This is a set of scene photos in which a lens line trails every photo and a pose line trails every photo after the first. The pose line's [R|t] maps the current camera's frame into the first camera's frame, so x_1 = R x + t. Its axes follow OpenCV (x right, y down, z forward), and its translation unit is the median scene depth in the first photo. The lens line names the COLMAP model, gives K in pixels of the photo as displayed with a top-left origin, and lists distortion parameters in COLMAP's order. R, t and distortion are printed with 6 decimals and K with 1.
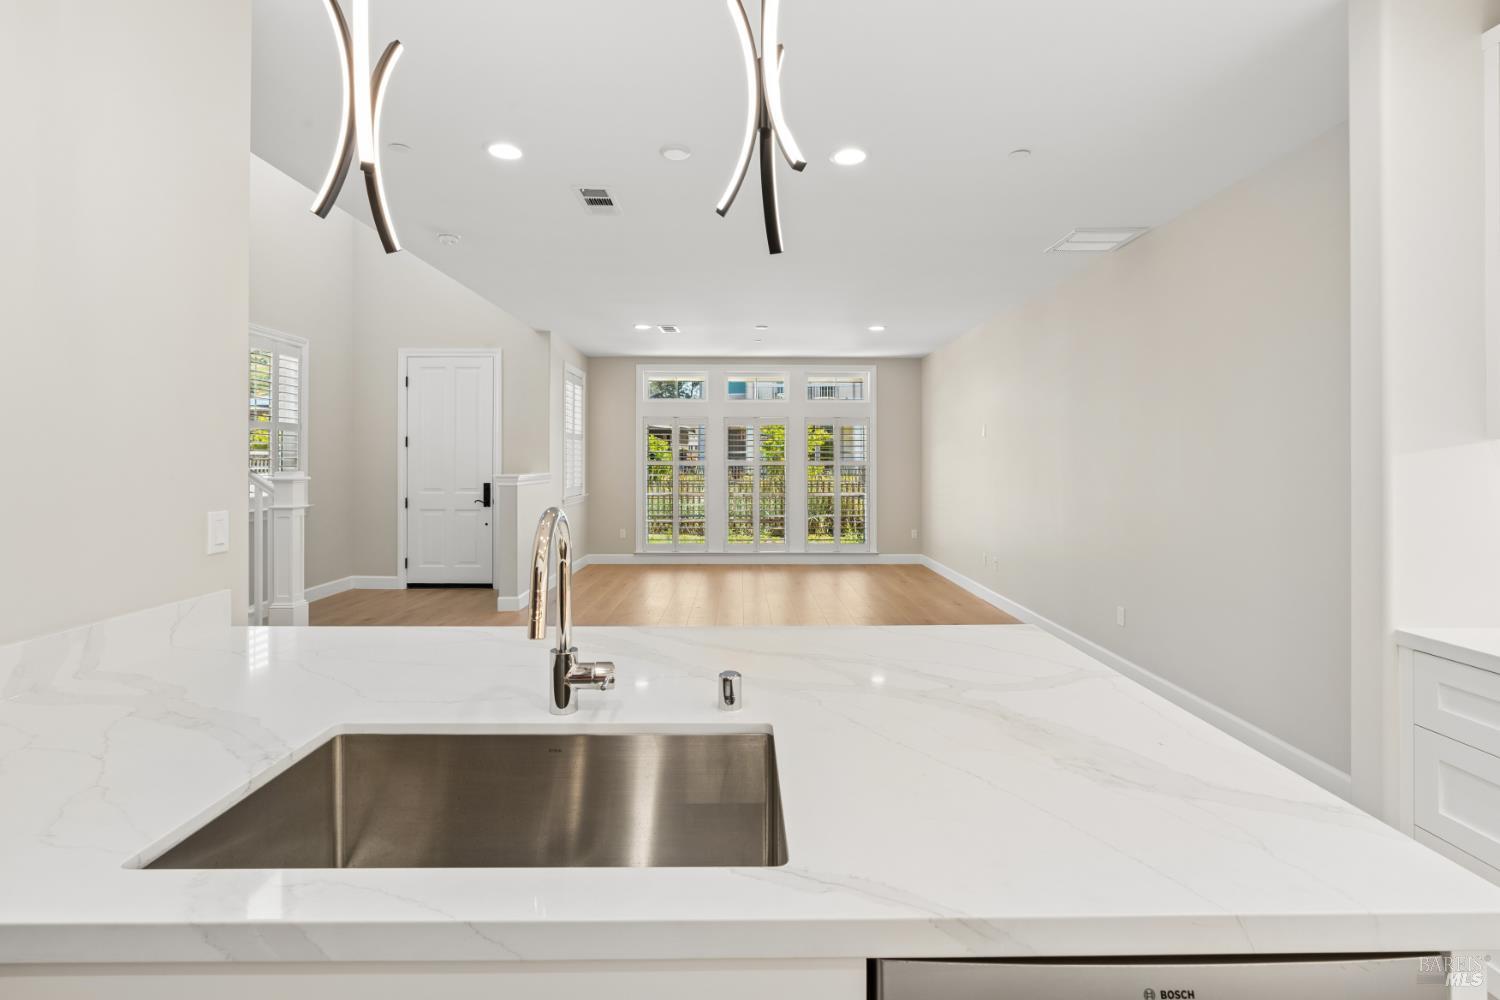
lens RADIAL K [[682.5, 0, 750.7], [0, 682.5, 455.8], [0, 0, 1]] dist [-0.010739, 0.000754]
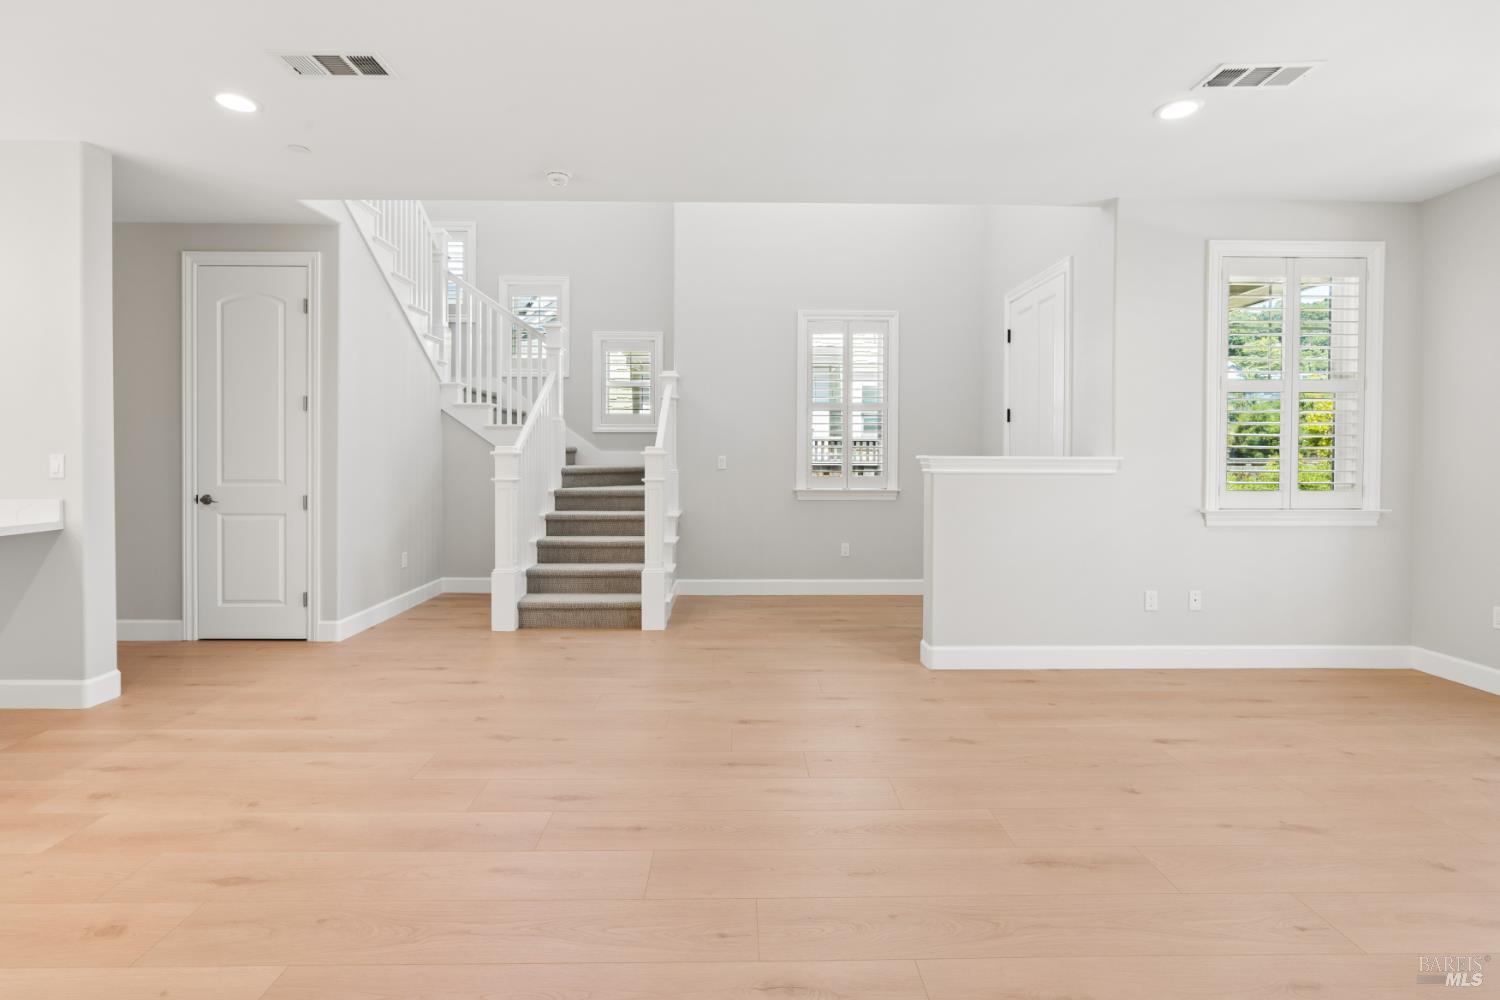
lens RADIAL K [[682.5, 0, 735.3], [0, 682.5, 473.2], [0, 0, 1]] dist [-0.010739, 0.000754]
pose [[0.000878, 0.025958, -0.999663, 0.213190], [0.004606, 0.999652, 0.025962, 0.018442], [0.999989, -0.004627, 0.000758, 0.583709]]
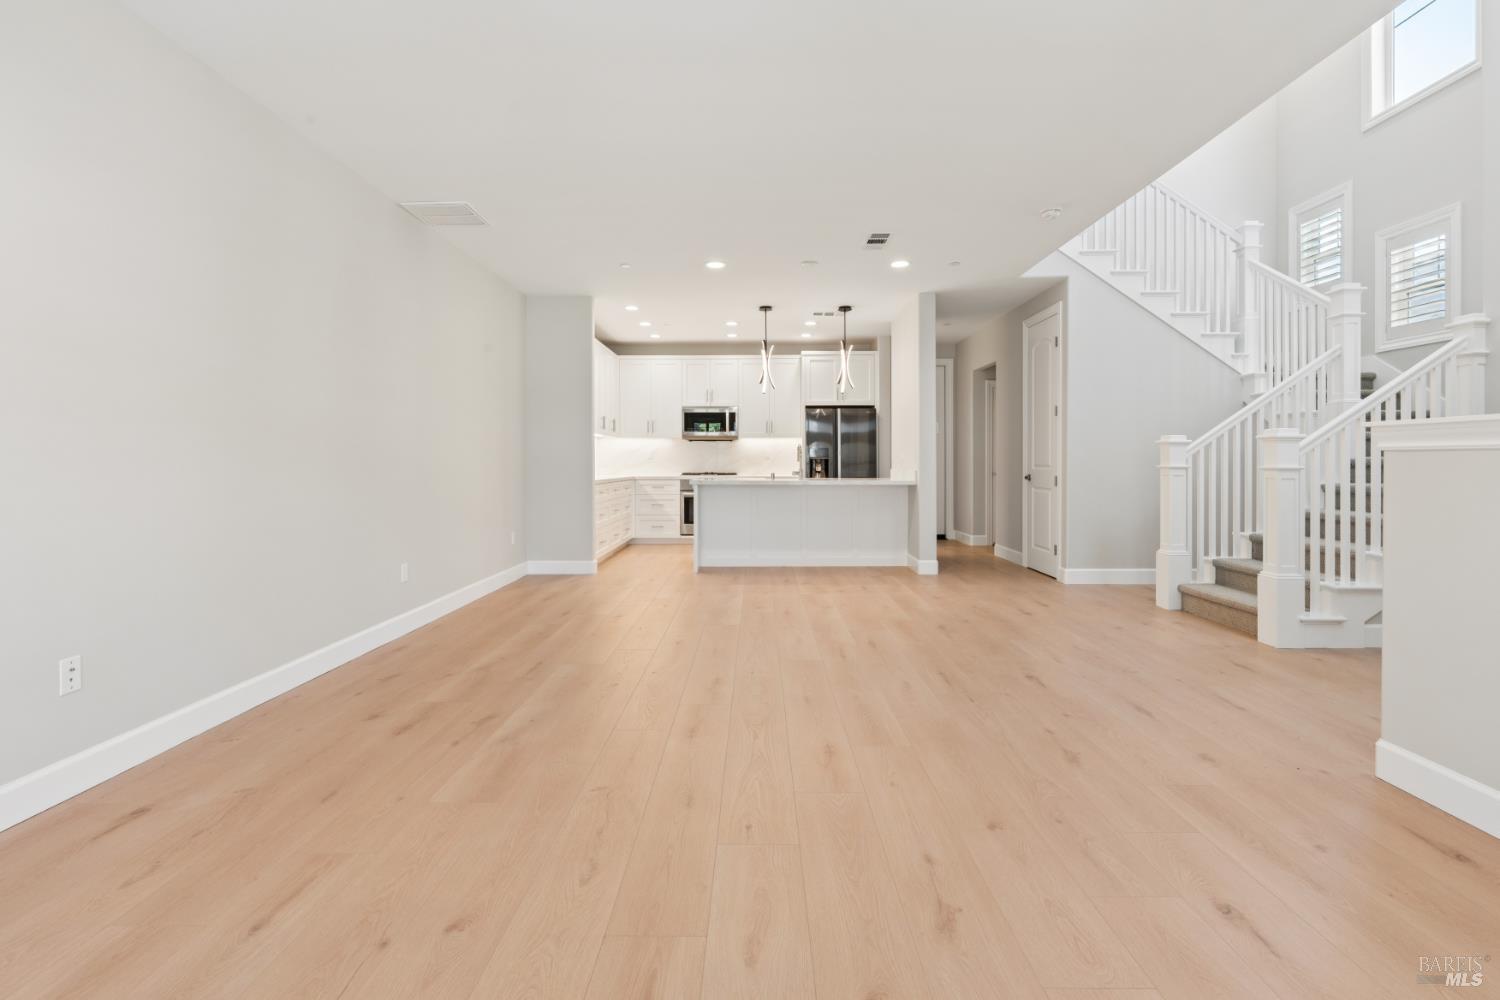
lens RADIAL K [[682.5, 0, 760.3], [0, 682.5, 465.1], [0, 0, 1]] dist [-0.010739, 0.000754]
pose [[-0.999967, 0.007605, 0.002747, -0.017194], [0.007601, 0.999970, -0.001723, 0.036174], [-0.002760, -0.001702, -0.999995, 1.045240]]
